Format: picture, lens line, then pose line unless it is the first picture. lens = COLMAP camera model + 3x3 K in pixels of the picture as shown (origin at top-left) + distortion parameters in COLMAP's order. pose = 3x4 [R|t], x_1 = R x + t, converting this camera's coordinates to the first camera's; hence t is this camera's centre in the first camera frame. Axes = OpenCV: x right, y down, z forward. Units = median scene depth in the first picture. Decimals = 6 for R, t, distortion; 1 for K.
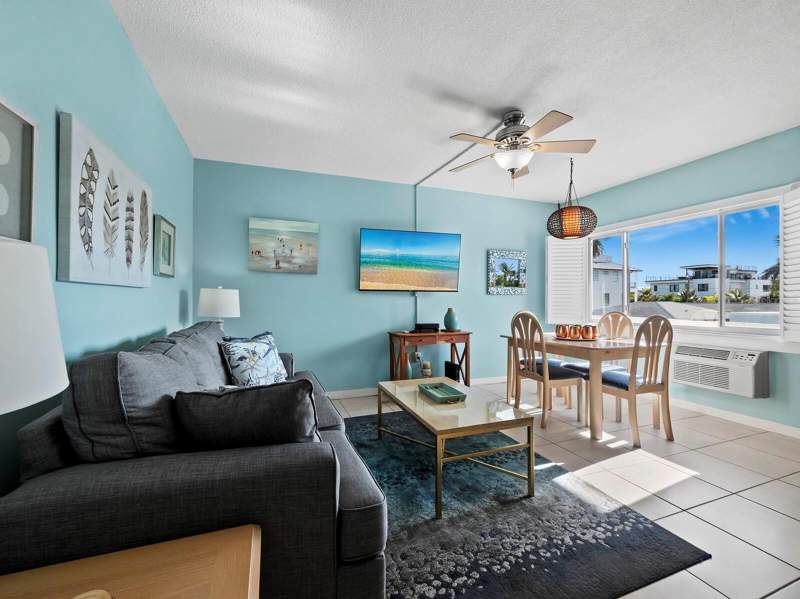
lens RADIAL K [[341.8, 0, 399.8], [0, 341.8, 306.0], [0, 0, 1]] dist [-0.000016, 0.000211]
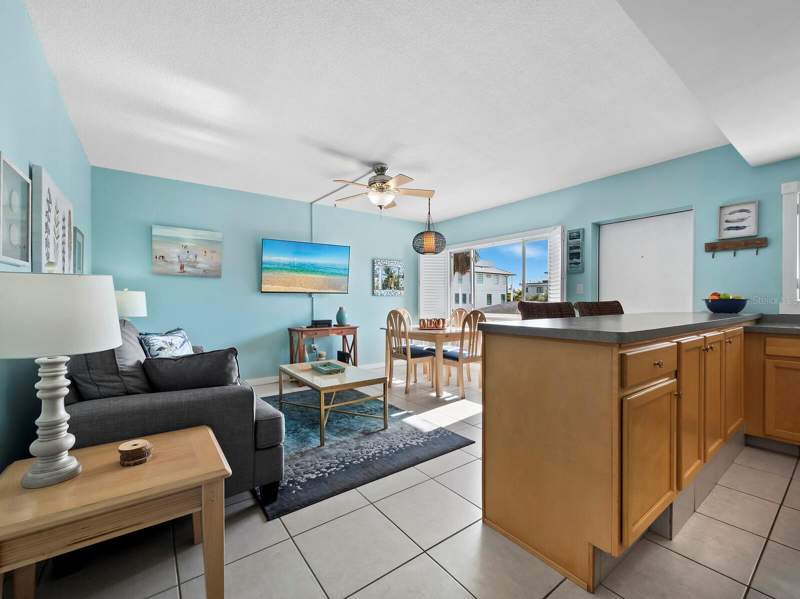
lens RADIAL K [[341.8, 0, 399.8], [0, 341.8, 306.0], [0, 0, 1]] dist [-0.000016, 0.000211]
pose [[0.961957, -0.007715, 0.273090, 0.021478], [0.007927, 0.999969, 0.000330, 0.005362], [-0.273084, 0.001848, 0.961988, -0.319457]]
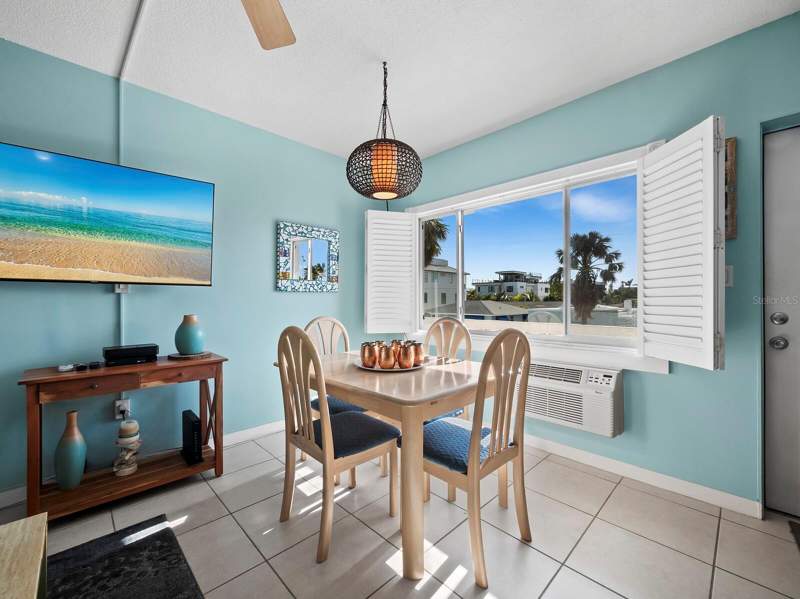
lens RADIAL K [[334.9, 0, 398.8], [0, 334.9, 320.3], [0, 0, 1]] dist [0.000078, 0.000050]
pose [[0.917187, -0.024884, 0.397678, 0.338230], [0.006518, 0.998851, 0.047470, -0.011878], [-0.398403, -0.040947, 0.916296, 0.524720]]
